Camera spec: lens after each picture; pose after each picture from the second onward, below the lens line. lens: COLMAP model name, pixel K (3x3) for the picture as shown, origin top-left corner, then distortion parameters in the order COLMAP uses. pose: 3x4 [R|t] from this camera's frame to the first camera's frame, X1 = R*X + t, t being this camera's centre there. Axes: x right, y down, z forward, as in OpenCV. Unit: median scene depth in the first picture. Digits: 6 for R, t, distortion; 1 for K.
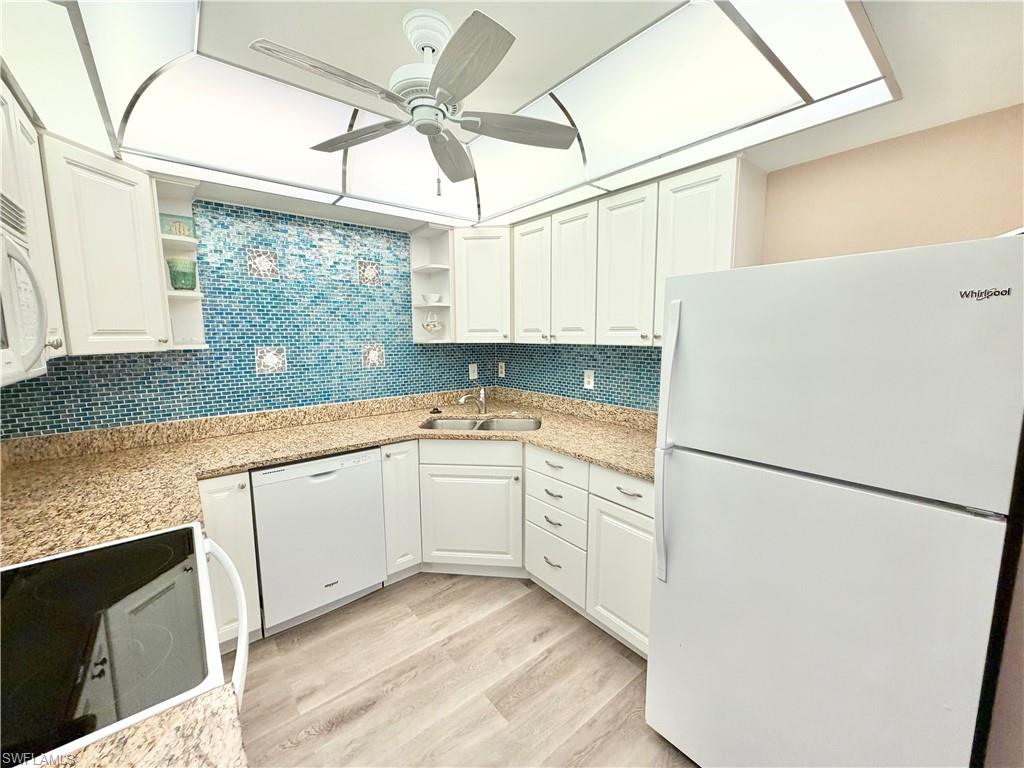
lens RADIAL K [[409.6, 0, 512.0], [0, 409.6, 384.0], [0, 0, 1]] dist [-0.000206, -0.000047]
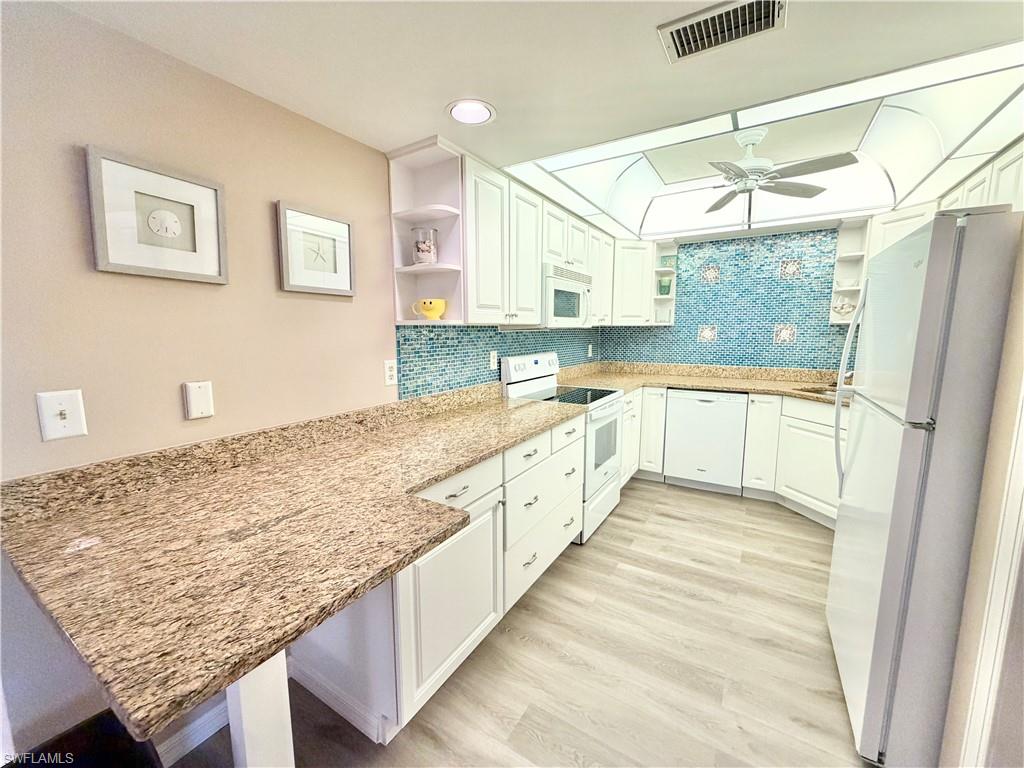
lens RADIAL K [[405.9, 0, 512.6], [0, 405.9, 384.6], [0, 0, 1]] dist [-0.000304, -0.000100]
pose [[0.328247, 0.130566, -0.935525, 0.725425], [-0.116000, 0.988476, 0.097255, 0.077223], [0.937442, 0.076597, 0.339610, -0.259988]]
